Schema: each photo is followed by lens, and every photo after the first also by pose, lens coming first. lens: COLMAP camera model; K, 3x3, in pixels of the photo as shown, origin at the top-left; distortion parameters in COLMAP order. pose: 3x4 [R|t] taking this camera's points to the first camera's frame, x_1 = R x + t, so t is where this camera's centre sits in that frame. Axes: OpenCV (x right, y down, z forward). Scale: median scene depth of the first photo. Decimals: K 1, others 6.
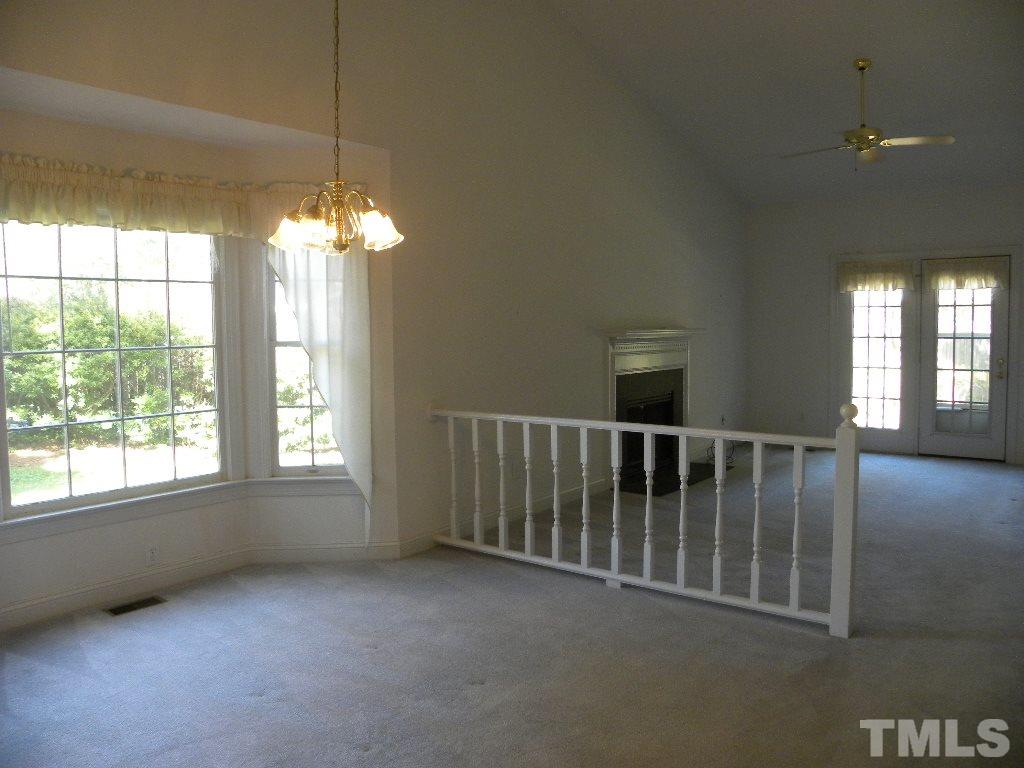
lens RADIAL K [[796.4, 0, 512.0], [0, 796.4, 384.0], [0, 0, 1]] dist [-0.128343, 0.001194]
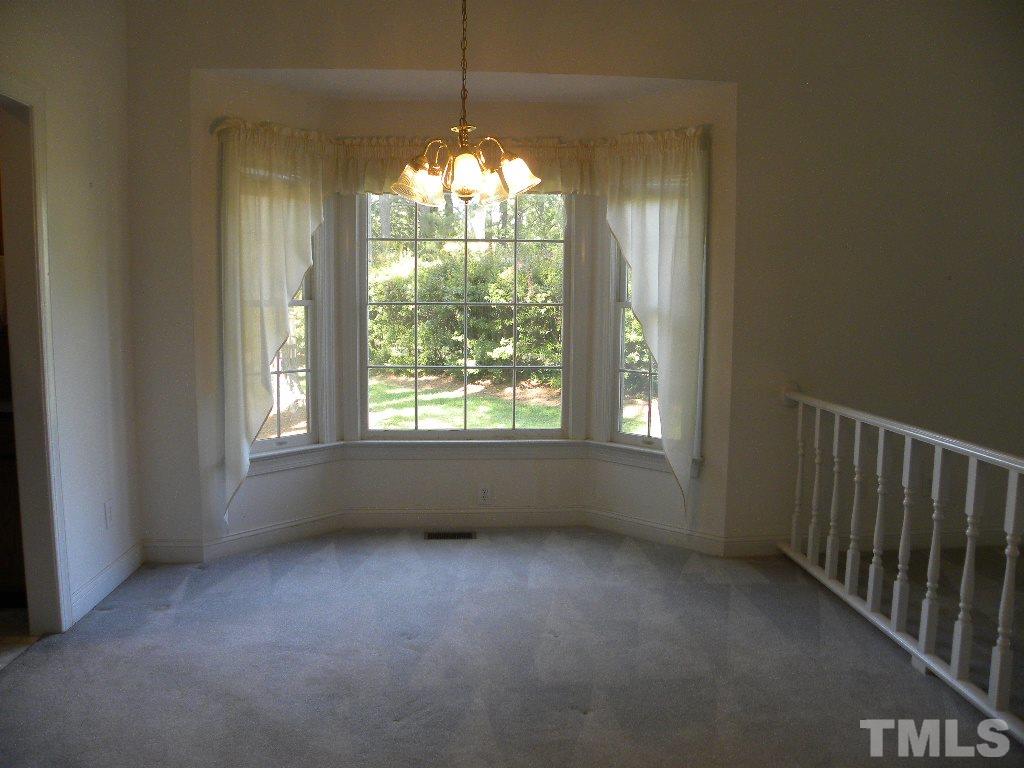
lens RADIAL K [[788.5, 0, 512.0], [0, 788.5, 384.0], [0, 0, 1]] dist [-0.233885, 0.196892]
pose [[0.648625, 0.102118, -0.754227, 0.352262], [-0.069969, 0.994762, 0.074512, -0.016737], [0.757885, 0.004443, 0.652373, 0.290840]]
